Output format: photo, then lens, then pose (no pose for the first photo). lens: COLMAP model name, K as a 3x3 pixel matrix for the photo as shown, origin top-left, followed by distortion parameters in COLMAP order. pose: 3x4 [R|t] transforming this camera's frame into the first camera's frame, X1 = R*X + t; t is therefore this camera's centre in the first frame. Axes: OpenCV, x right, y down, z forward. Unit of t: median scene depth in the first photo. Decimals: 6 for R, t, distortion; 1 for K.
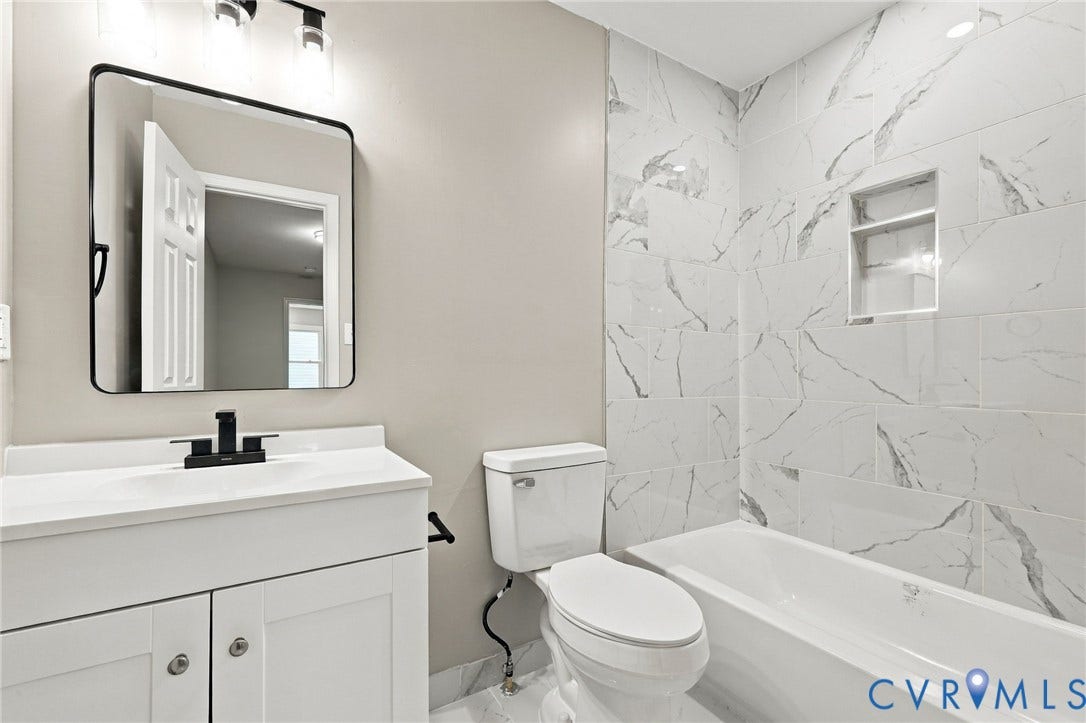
lens RADIAL K [[446.5, 0, 542.5], [0, 446.5, 369.1], [0, 0, 1]] dist [-0.002475, -0.000081]
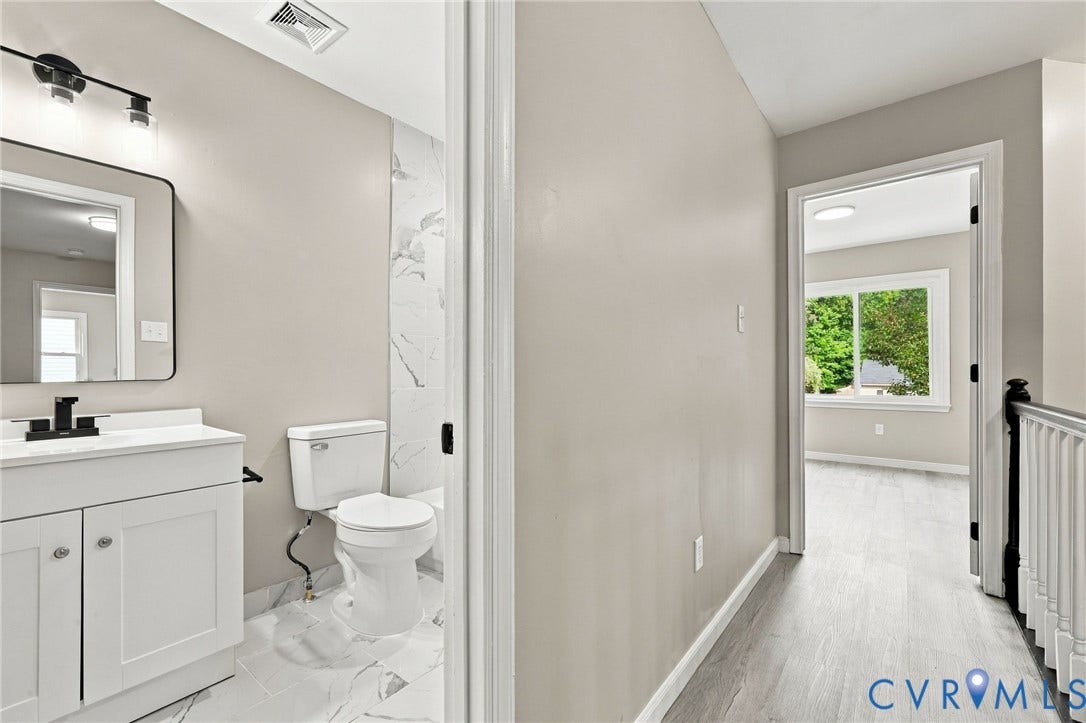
lens RADIAL K [[446.5, 0, 542.5], [0, 446.5, 369.1], [0, 0, 1]] dist [-0.002475, -0.000081]
pose [[0.934911, 0.001840, 0.354878, 0.108261], [-0.005493, 0.999942, 0.009287, -0.007466], [-0.354841, -0.010632, 0.934866, -0.527535]]
